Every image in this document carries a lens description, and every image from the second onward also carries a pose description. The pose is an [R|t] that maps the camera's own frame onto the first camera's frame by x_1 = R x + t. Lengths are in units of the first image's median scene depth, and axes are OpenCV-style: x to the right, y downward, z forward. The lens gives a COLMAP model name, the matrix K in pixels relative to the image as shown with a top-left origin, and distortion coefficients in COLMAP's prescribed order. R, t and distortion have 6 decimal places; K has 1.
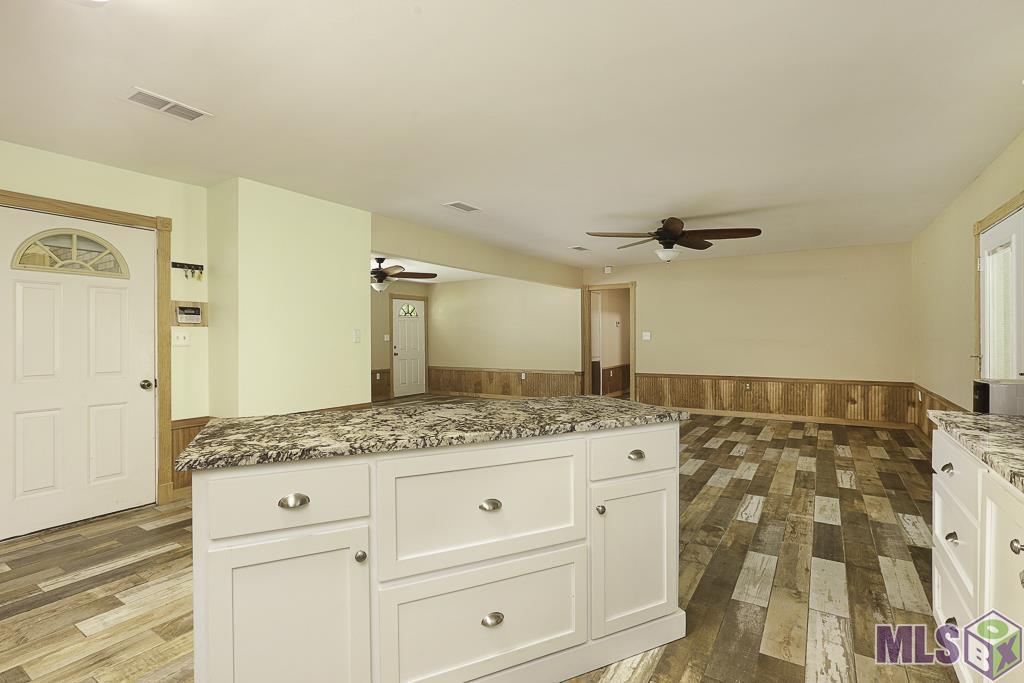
lens RADIAL K [[485.1, 0, 512.6], [0, 485.1, 330.5], [0, 0, 1]] dist [-0.050664, 0.018328]
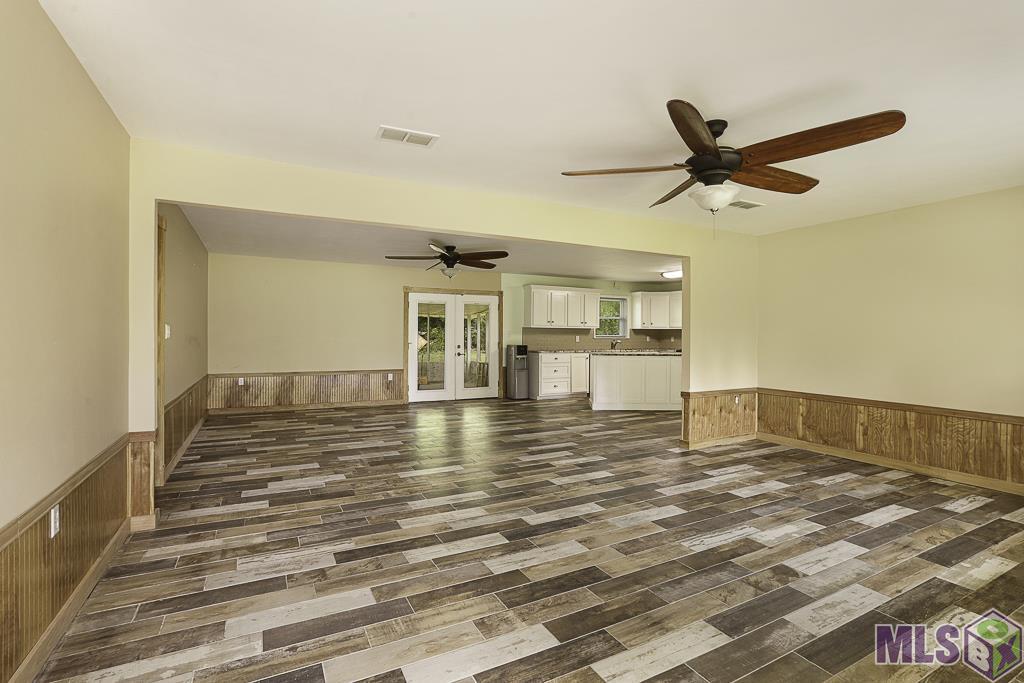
lens RADIAL K [[480.8, 0, 513.1], [0, 480.8, 339.0], [0, 0, 1]] dist [-0.039347, 0.018302]
pose [[-0.872353, -0.002316, 0.488870, -0.326979], [-0.006284, 0.999959, -0.006476, 0.022764], [-0.488835, -0.008722, -0.872332, 1.434910]]
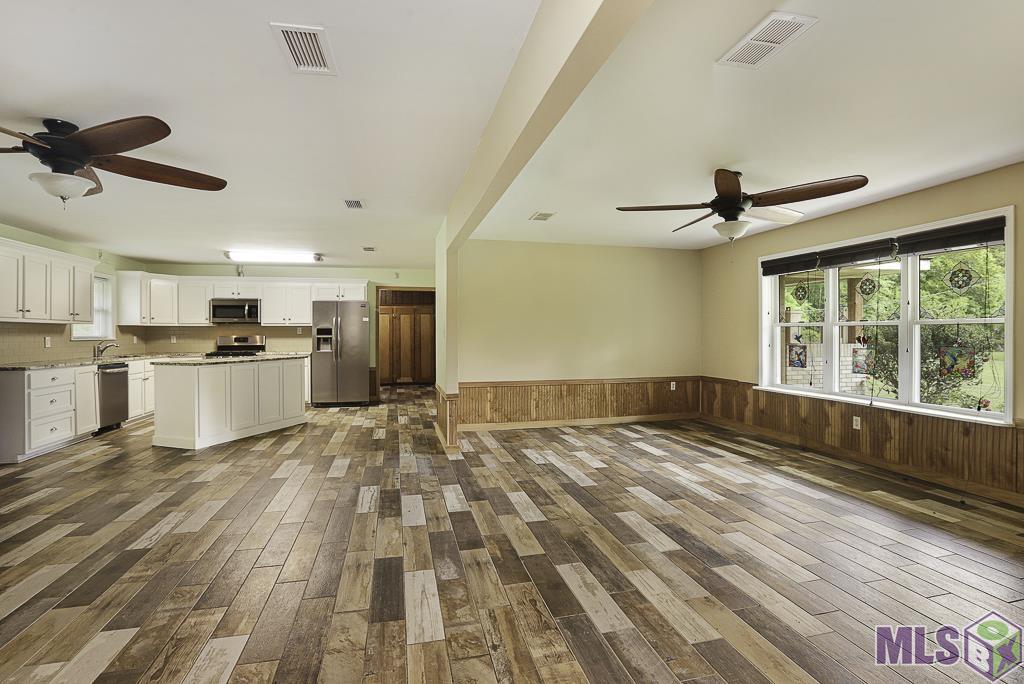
lens RADIAL K [[485.1, 0, 512.6], [0, 485.1, 331.0], [0, 0, 1]] dist [-0.050664, 0.018328]
pose [[-0.686592, 0.004925, -0.727026, 0.252017], [0.018532, 0.999771, -0.010730, 0.016206], [0.726807, -0.020840, -0.686526, 1.208887]]
